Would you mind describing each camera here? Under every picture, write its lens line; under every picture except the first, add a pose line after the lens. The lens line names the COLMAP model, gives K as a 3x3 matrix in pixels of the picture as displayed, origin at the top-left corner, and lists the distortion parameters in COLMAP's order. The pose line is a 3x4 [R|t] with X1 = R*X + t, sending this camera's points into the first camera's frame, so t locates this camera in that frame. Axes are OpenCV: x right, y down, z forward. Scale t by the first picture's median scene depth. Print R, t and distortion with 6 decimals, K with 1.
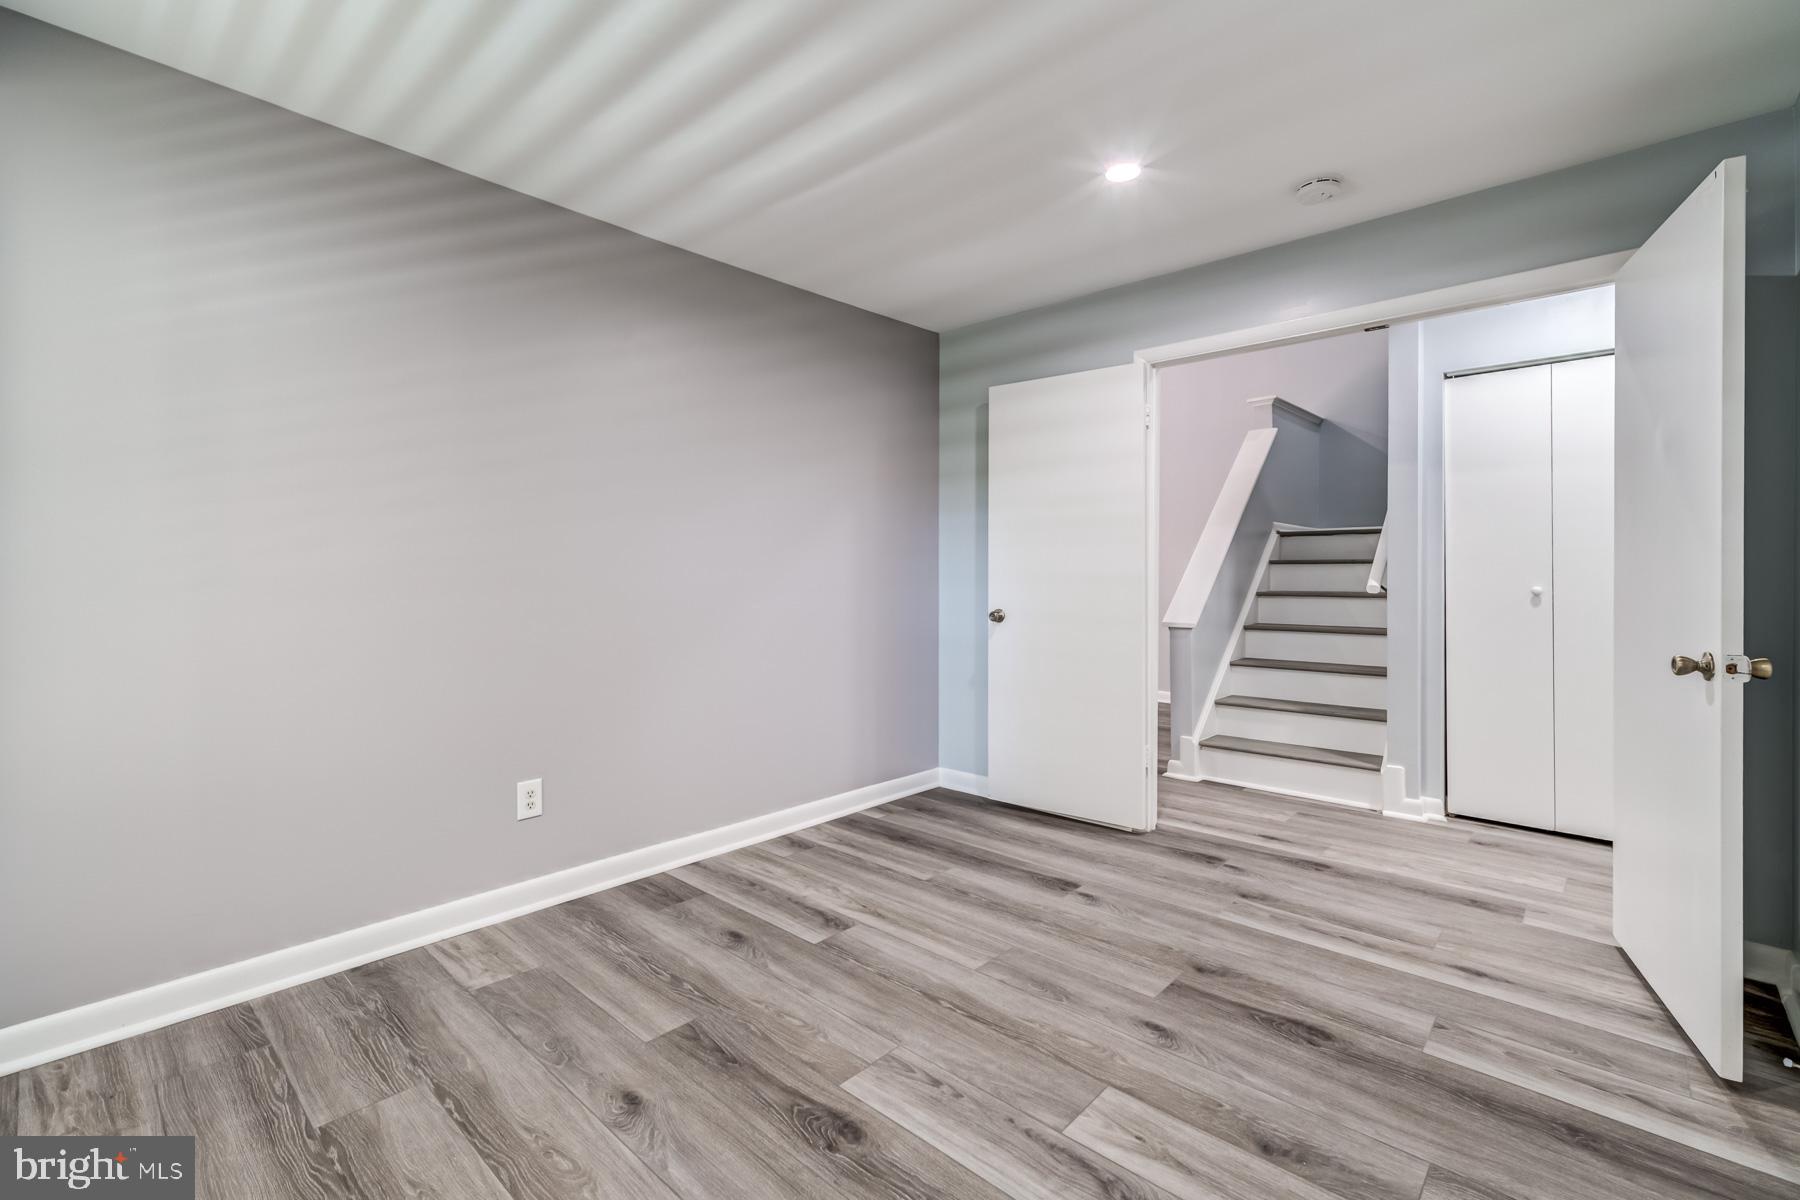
lens RADIAL K [[777.9, 0, 894.6], [0, 777.9, 577.1], [0, 0, 1]] dist [0.003344, 0.000046]
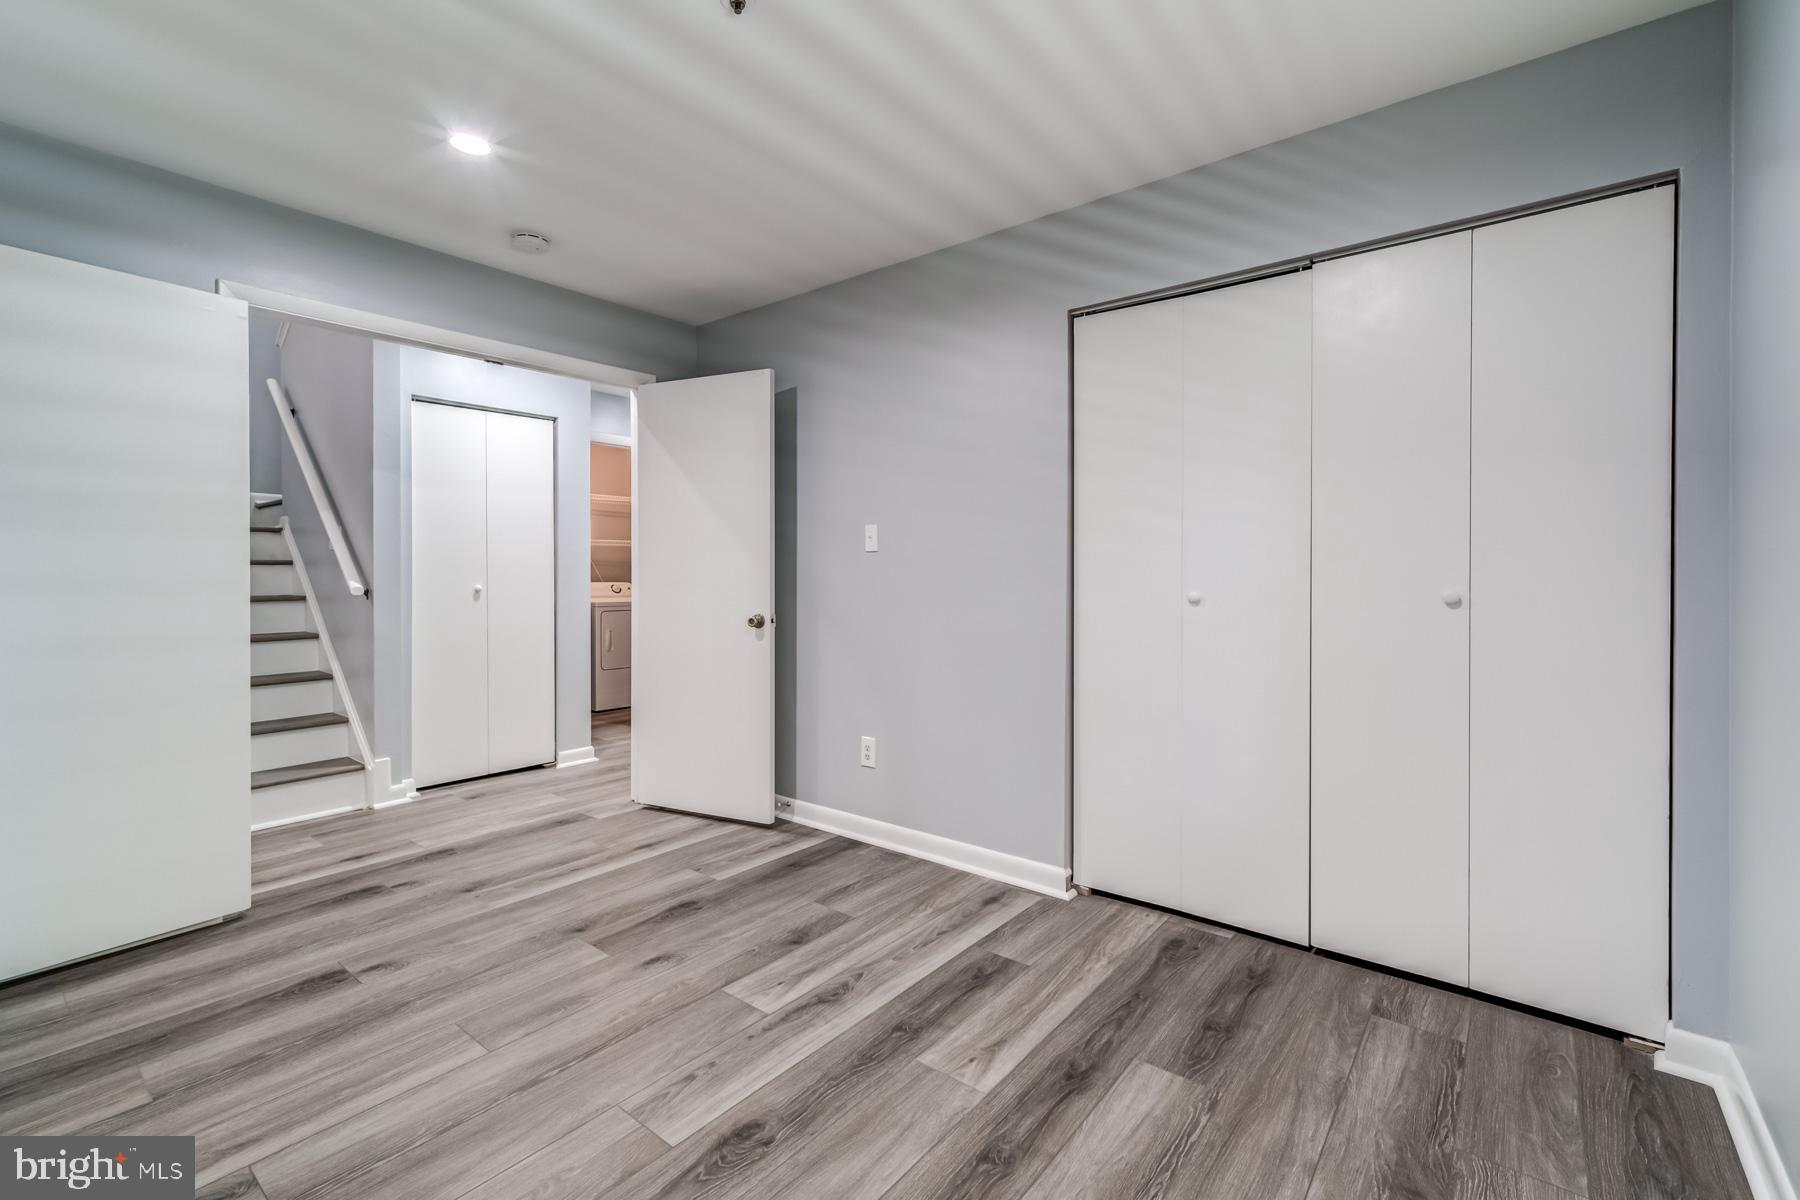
lens RADIAL K [[777.9, 0, 894.6], [0, 777.9, 577.1], [0, 0, 1]] dist [0.003344, 0.000046]
pose [[-0.050624, -0.007003, 0.998693, -0.796401], [0.008902, 0.999933, 0.007463, -0.011712], [-0.998678, 0.009268, -0.050558, 0.632026]]
